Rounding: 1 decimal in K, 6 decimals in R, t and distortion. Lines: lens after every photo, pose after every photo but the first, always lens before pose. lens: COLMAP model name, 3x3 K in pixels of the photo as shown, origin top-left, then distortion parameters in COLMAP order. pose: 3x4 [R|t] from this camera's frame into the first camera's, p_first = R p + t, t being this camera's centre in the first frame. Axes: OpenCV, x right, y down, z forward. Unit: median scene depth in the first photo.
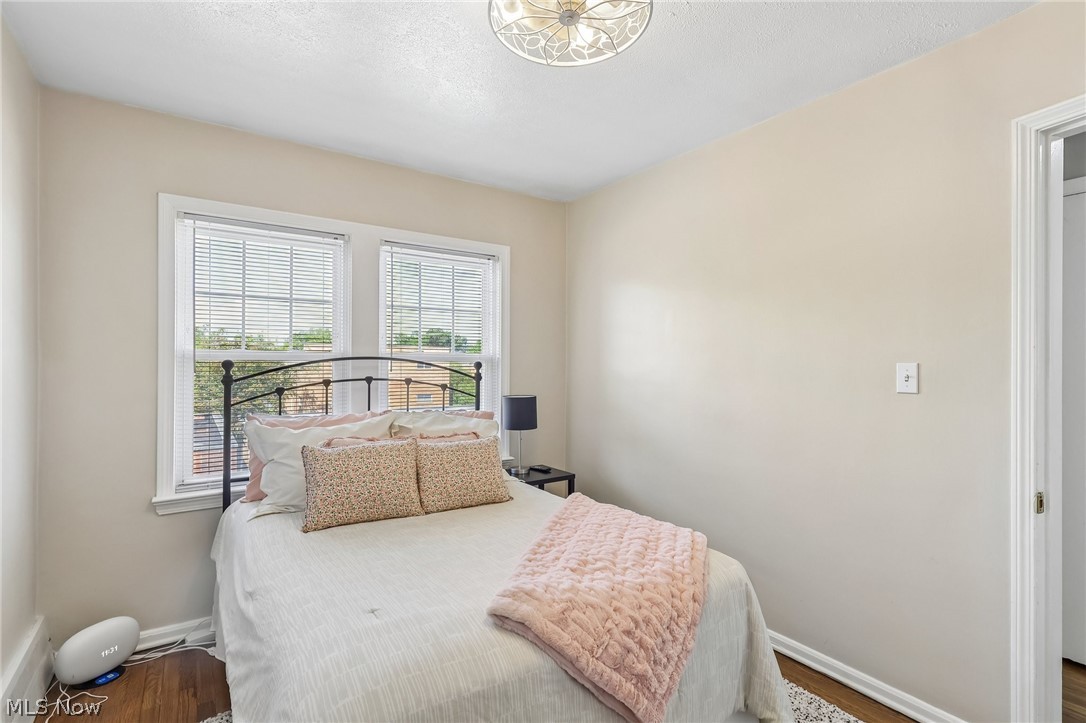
lens RADIAL K [[513.3, 0, 538.9], [0, 513.3, 360.2], [0, 0, 1]] dist [0.000148, -0.002046]
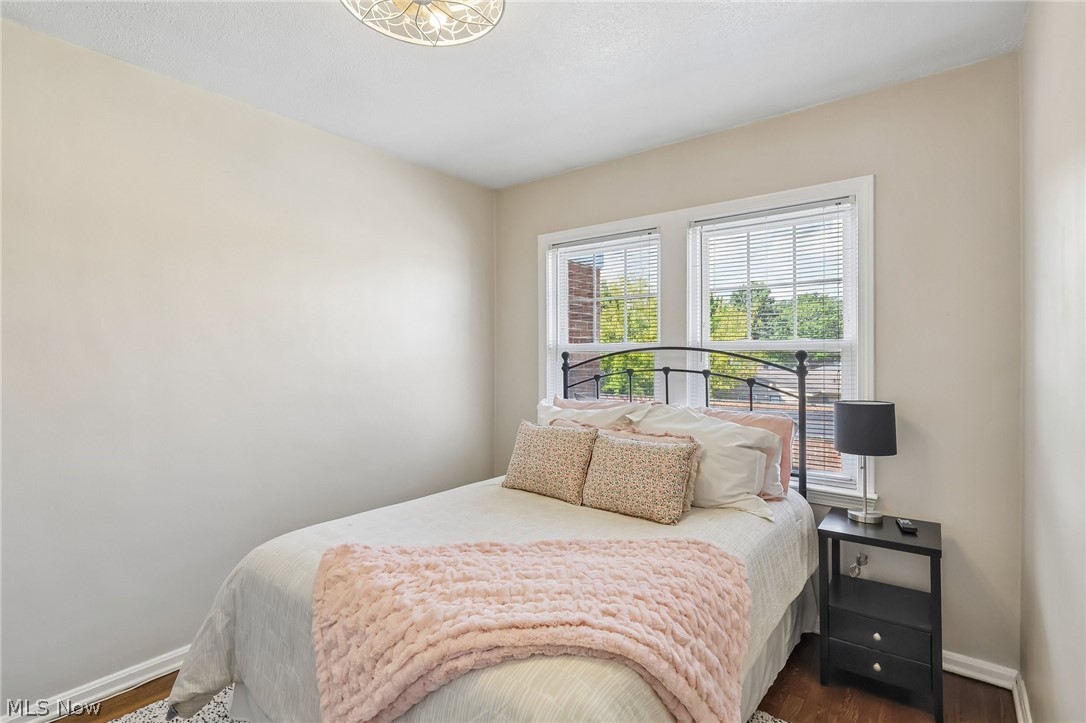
lens RADIAL K [[513.3, 0, 514.6], [0, 513.3, 361.4], [0, 0, 1]] dist [0.000148, -0.002046]
pose [[0.295967, 0.016640, -0.955053, 0.558637], [0.019084, 0.999546, 0.023329, -0.008507], [0.955007, -0.025131, 0.295515, 0.459829]]
